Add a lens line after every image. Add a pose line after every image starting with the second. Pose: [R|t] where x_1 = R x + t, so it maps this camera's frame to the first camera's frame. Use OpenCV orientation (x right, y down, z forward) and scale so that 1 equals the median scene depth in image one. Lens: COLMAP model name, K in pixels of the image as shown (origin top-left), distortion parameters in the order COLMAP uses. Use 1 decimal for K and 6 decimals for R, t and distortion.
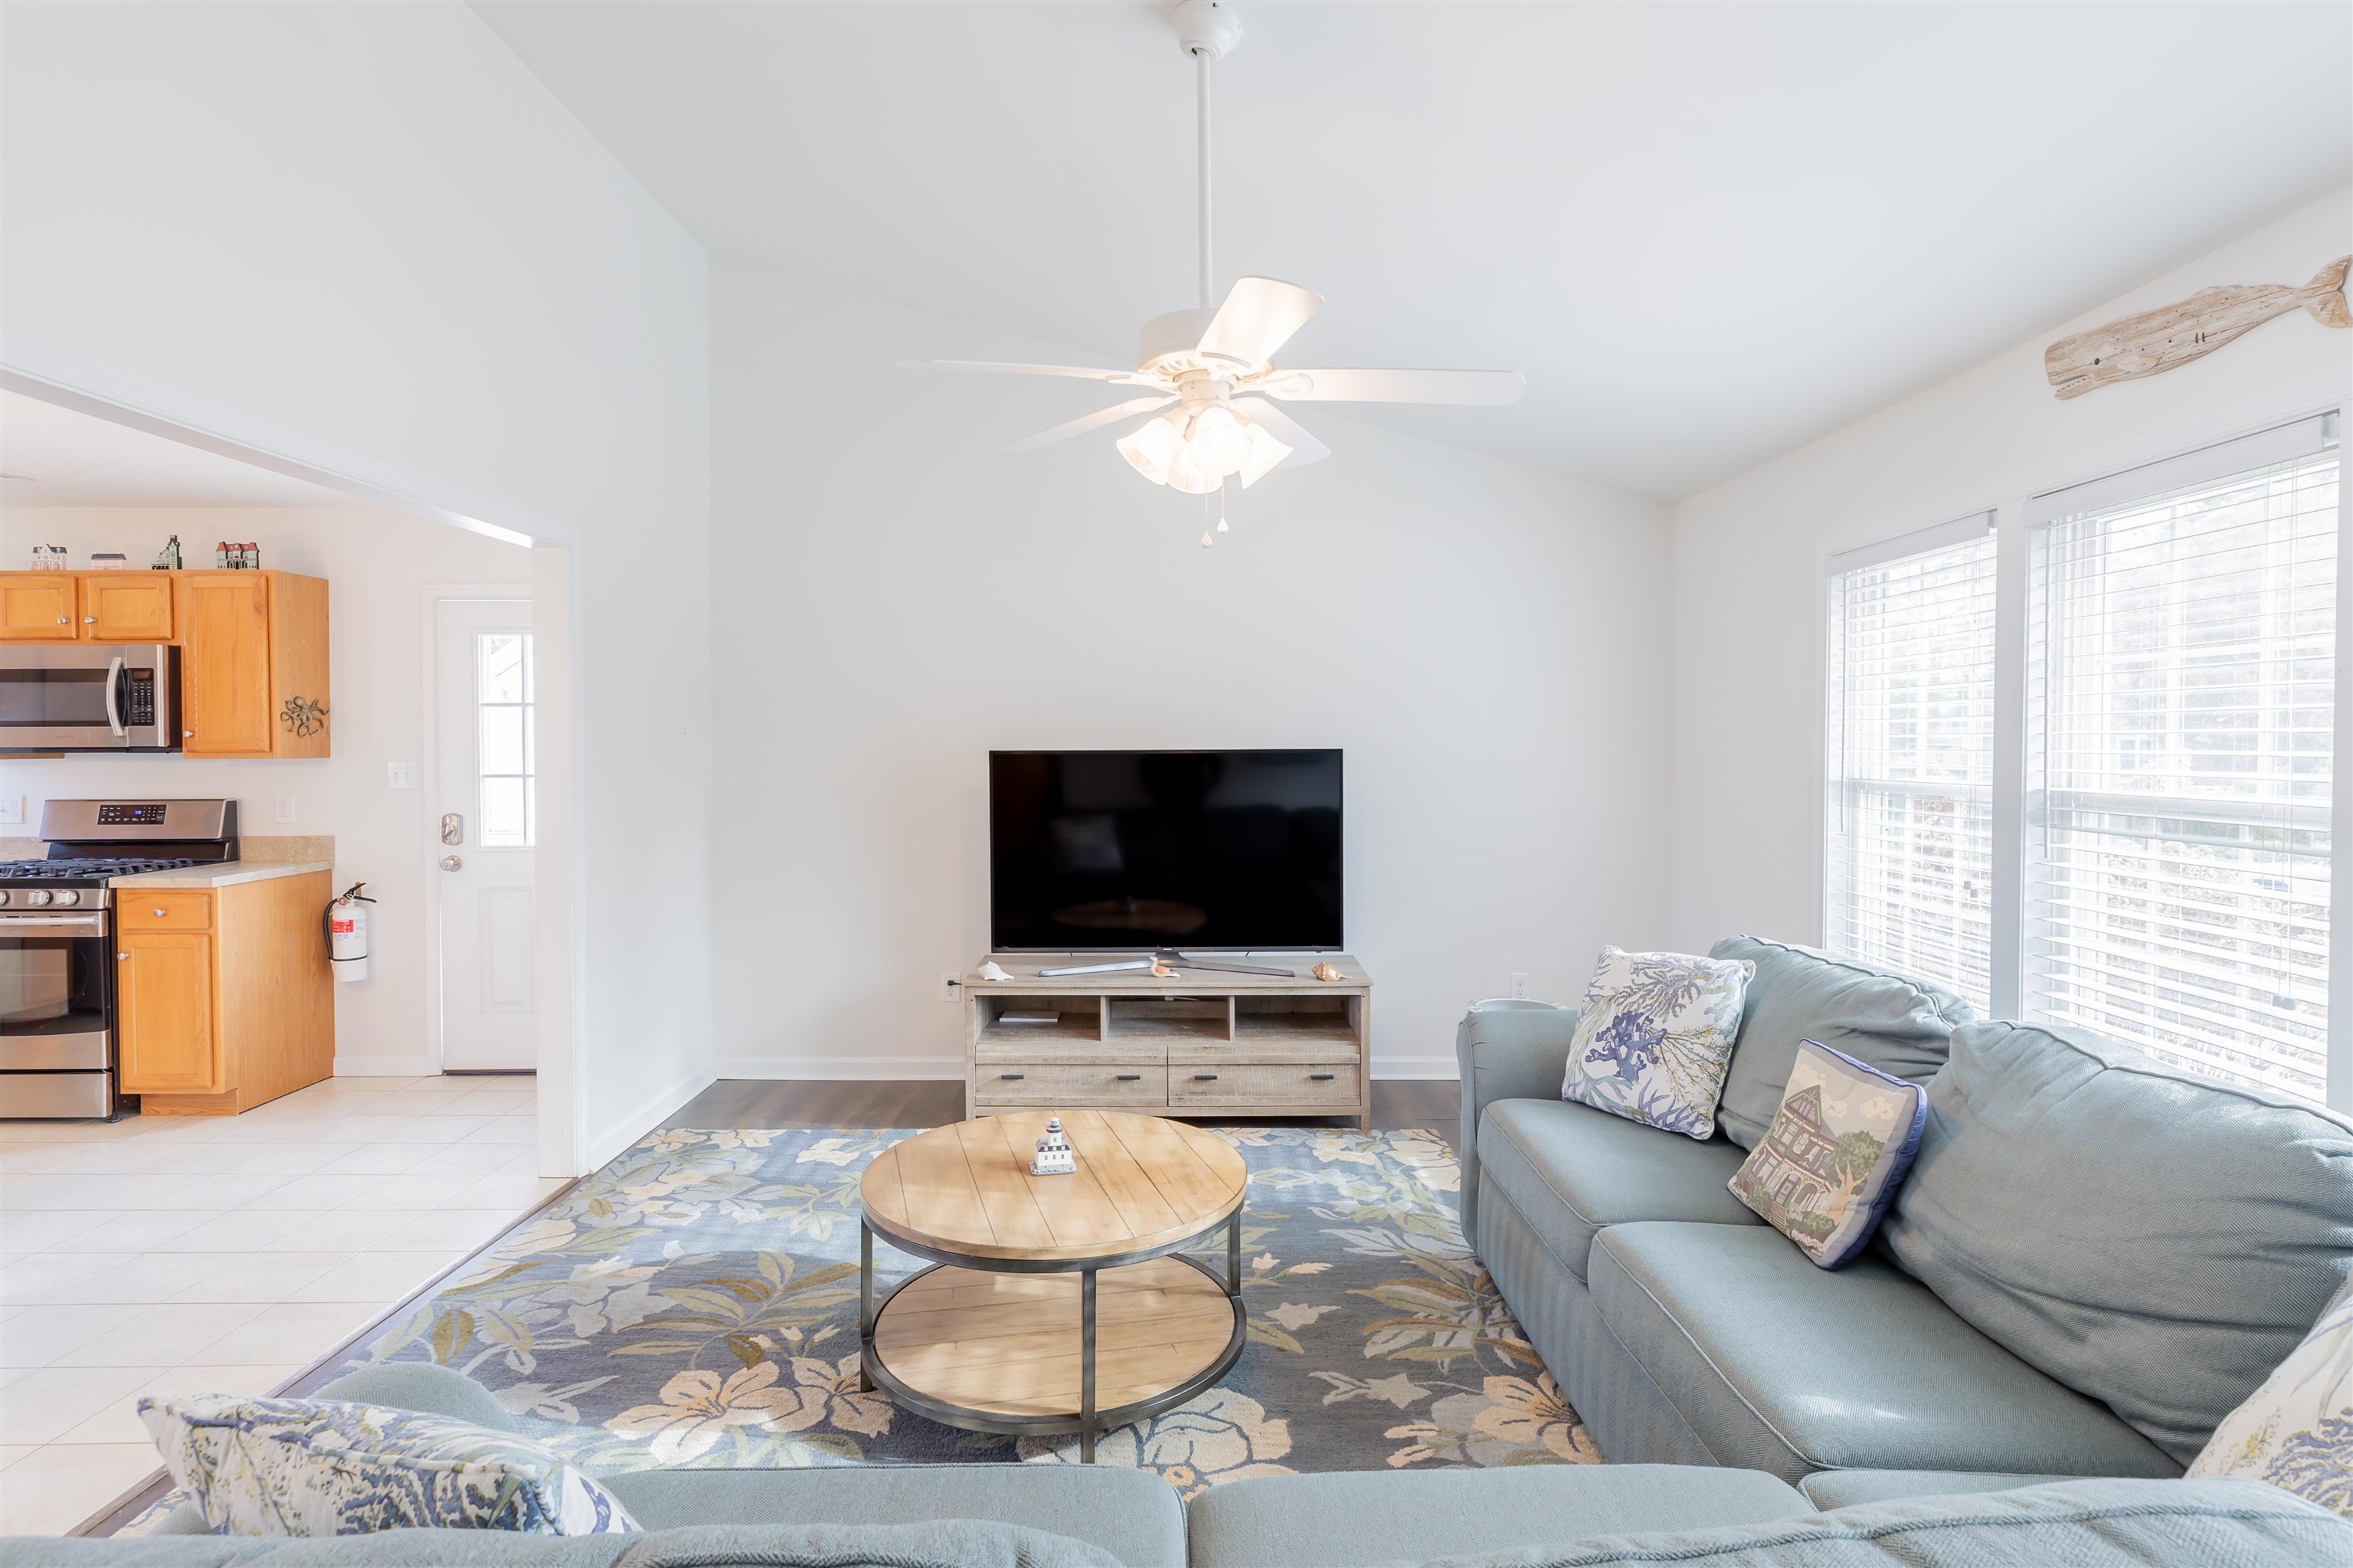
lens RADIAL K [[1166.7, 0, 1175.5], [0, 1166.7, 770.1], [0, 0, 1]] dist [0.000430, -0.001872]
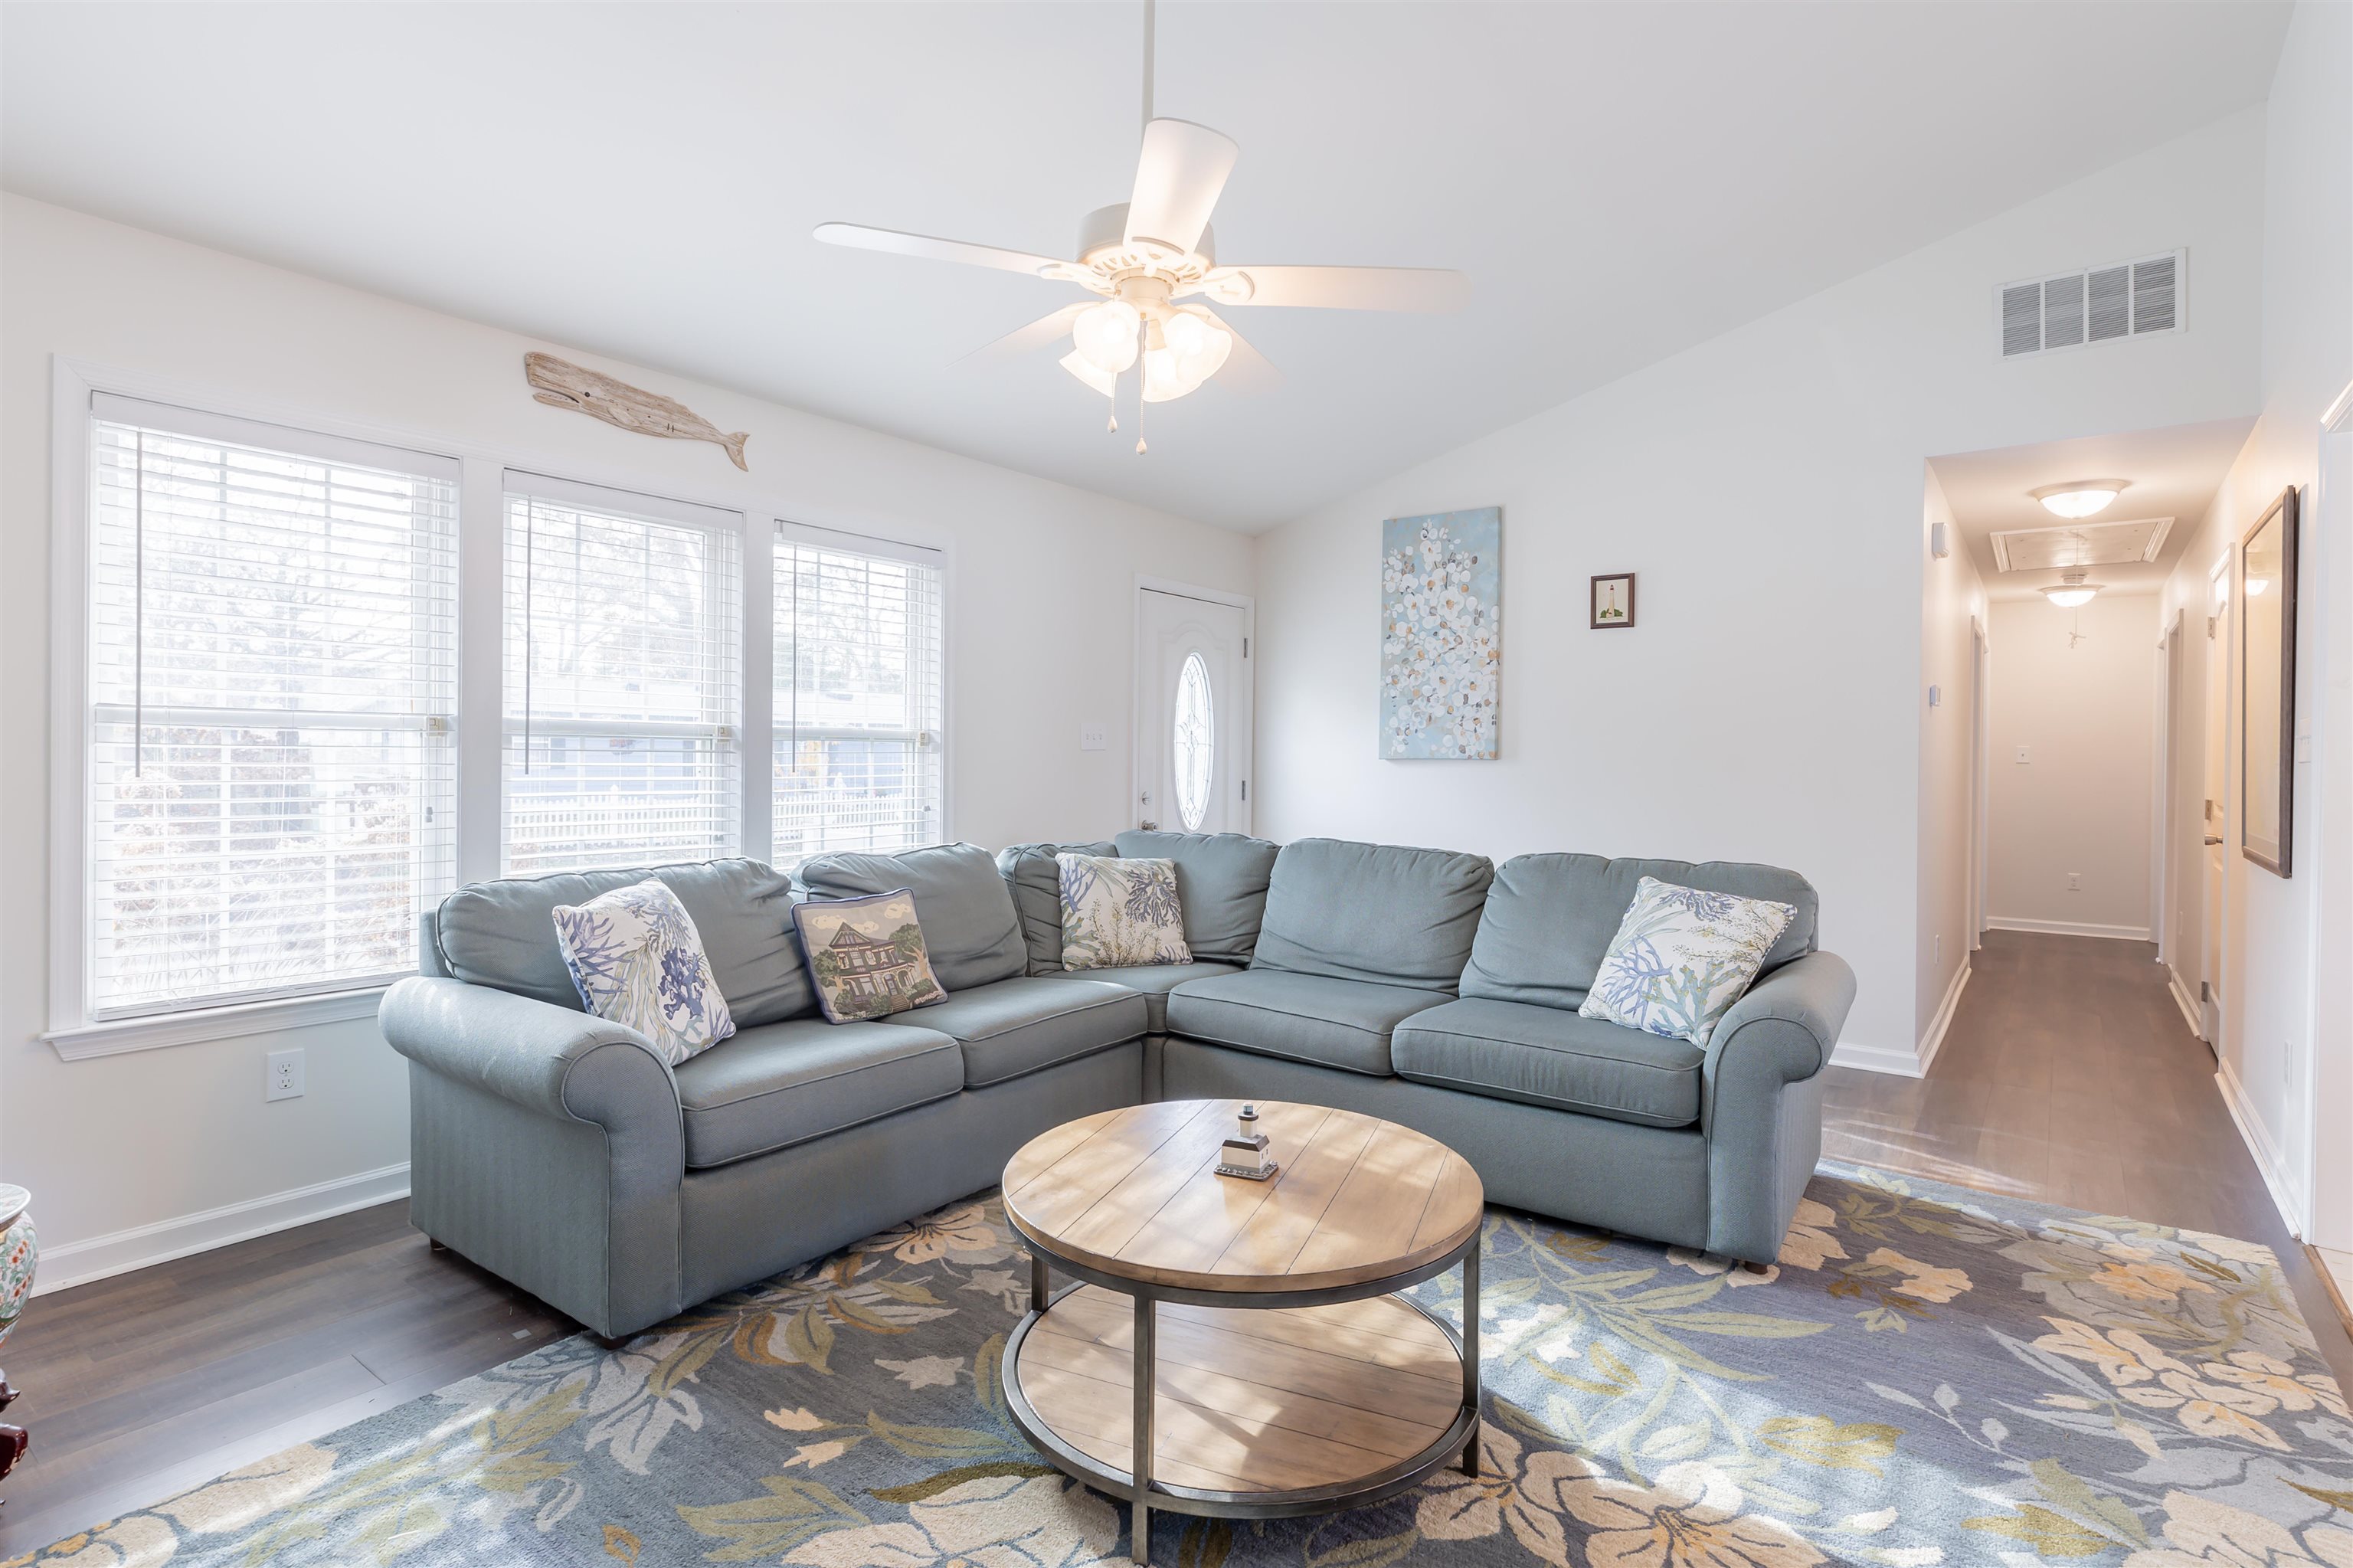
lens RADIAL K [[1166.7, 0, 1177.9], [0, 1166.7, 774.0], [0, 0, 1]] dist [0.000430, -0.001872]
pose [[-0.799023, -0.014391, 0.601128, -0.495250], [0.004649, 0.999536, 0.030108, 0.039599], [-0.601282, 0.026852, -0.798586, 1.502367]]
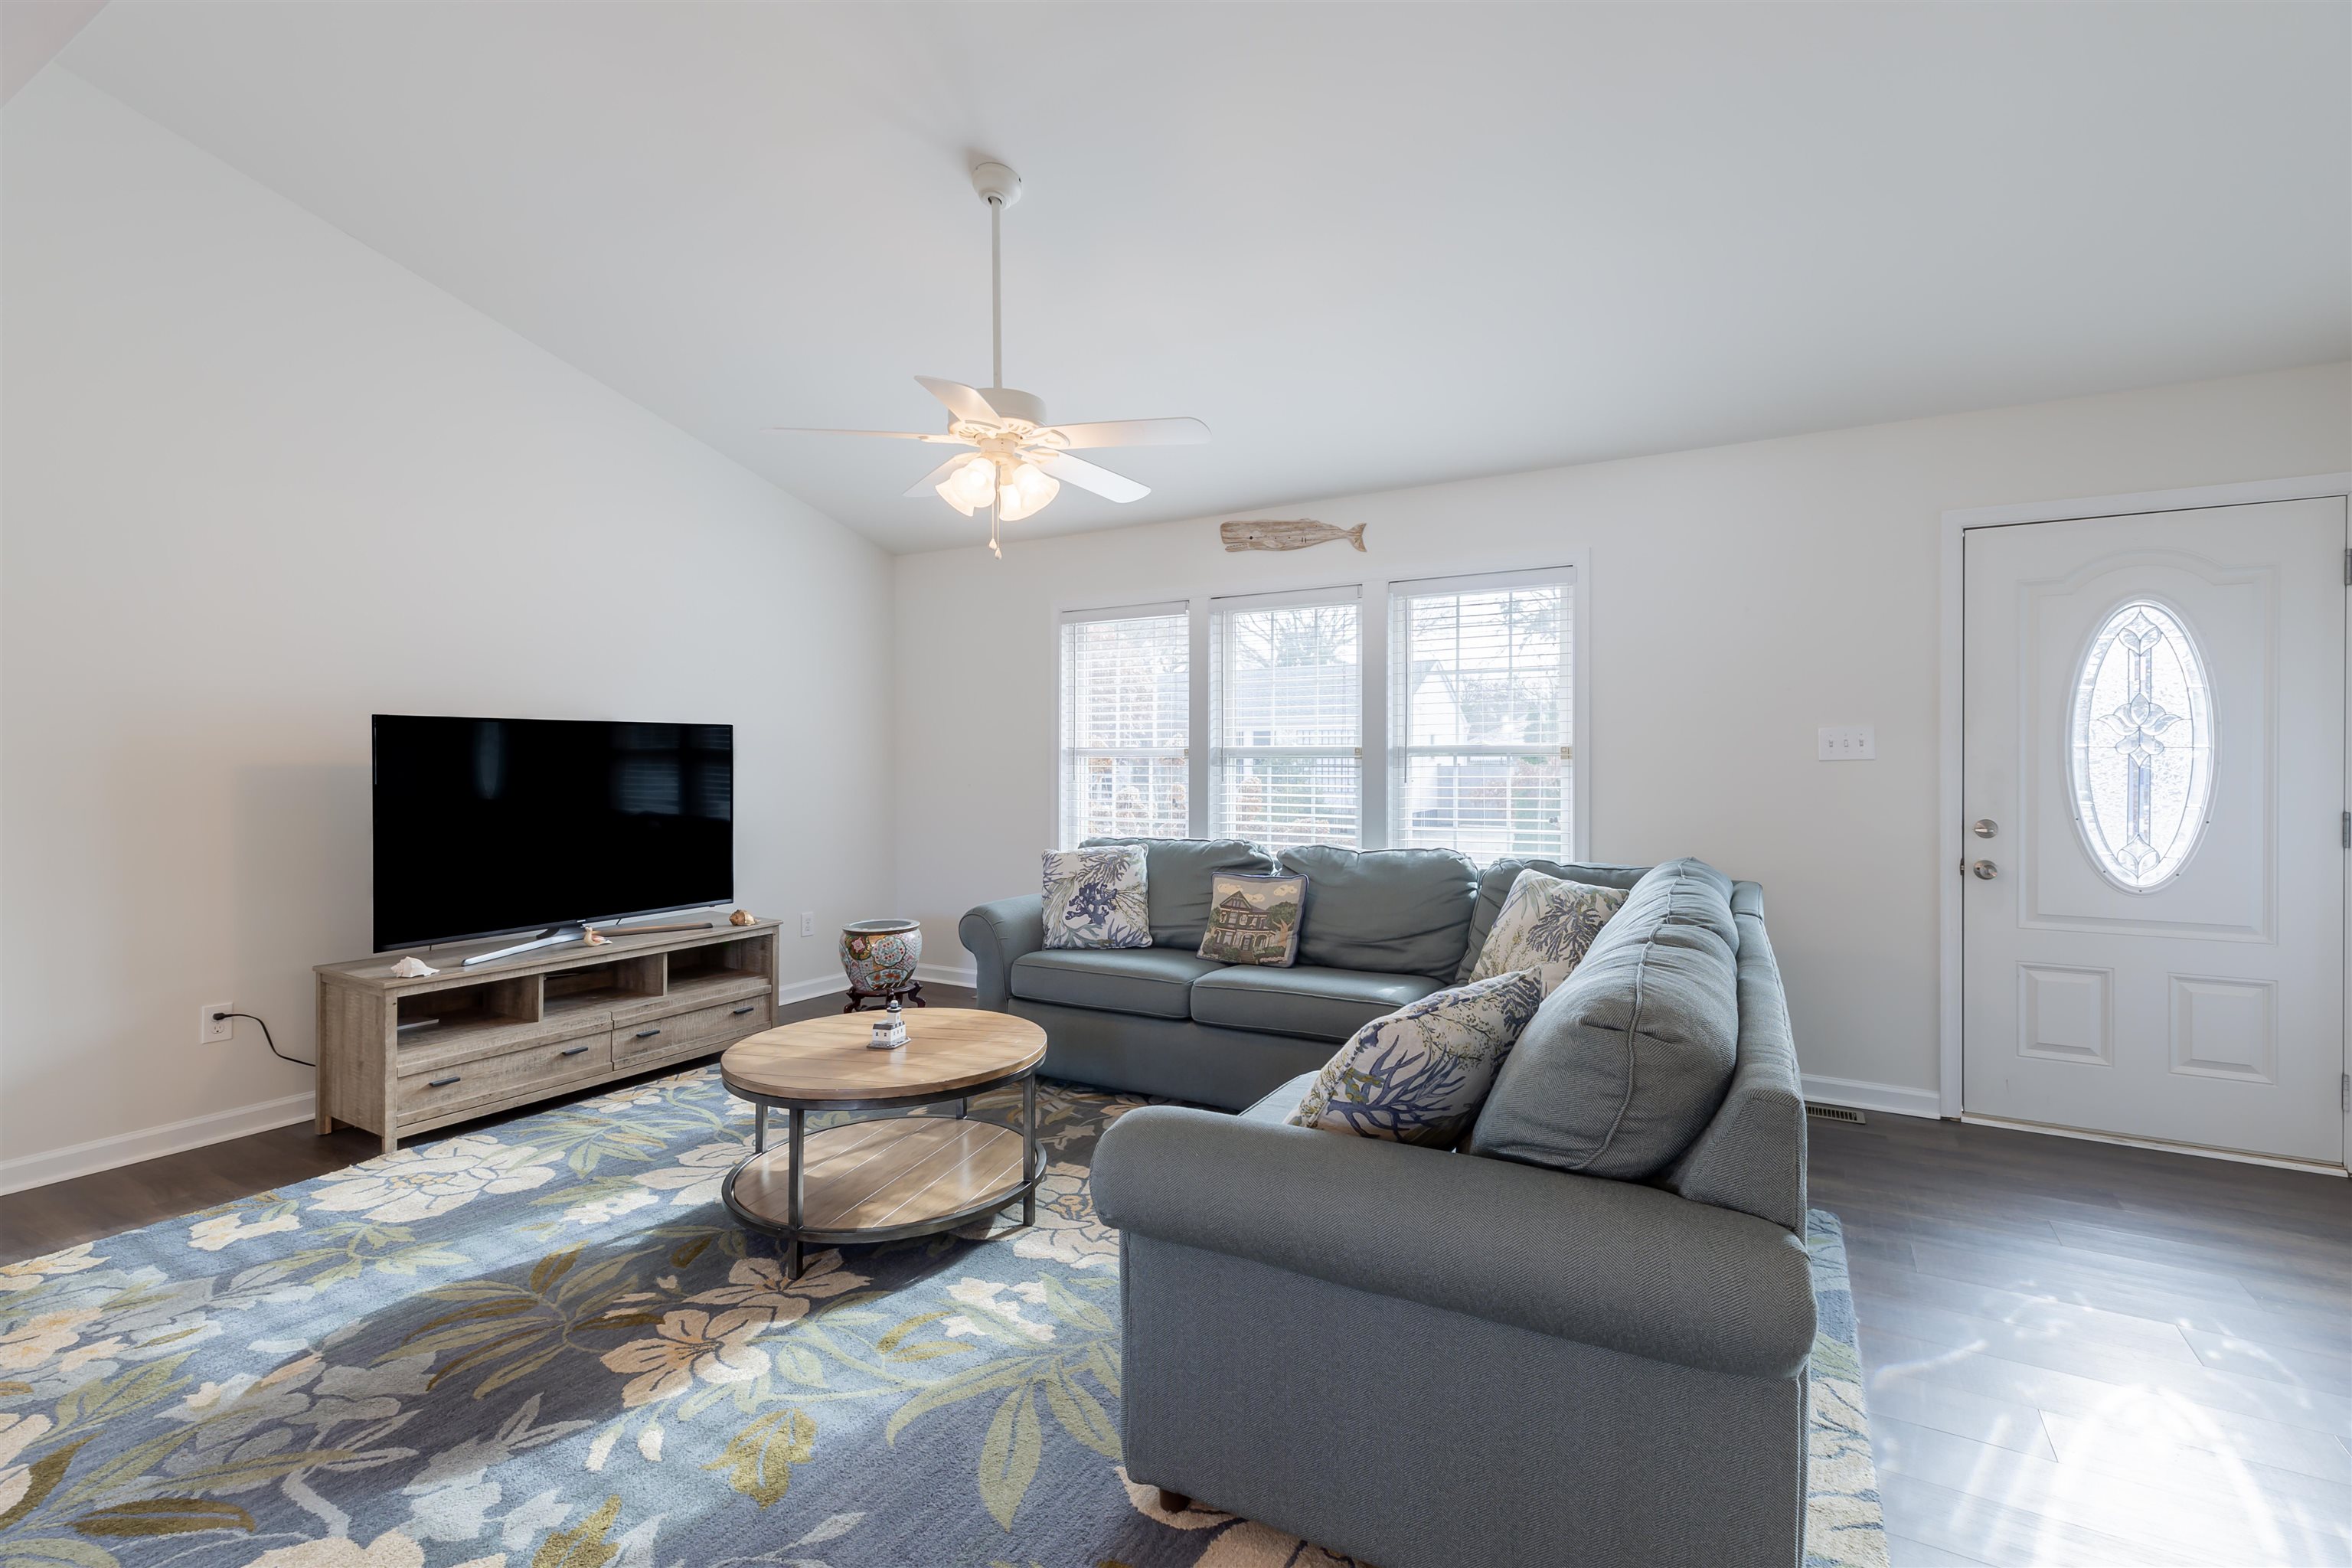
lens RADIAL K [[1066.9, 0, 1163.4], [0, 1066.9, 772.7], [0, 0, 1]] dist [0.010331, 0.000308]
pose [[0.507524, -0.008592, 0.861595, -0.828997], [0.019928, 0.999800, -0.001769, 0.059441], [-0.861407, 0.018068, 0.507593, 0.164032]]
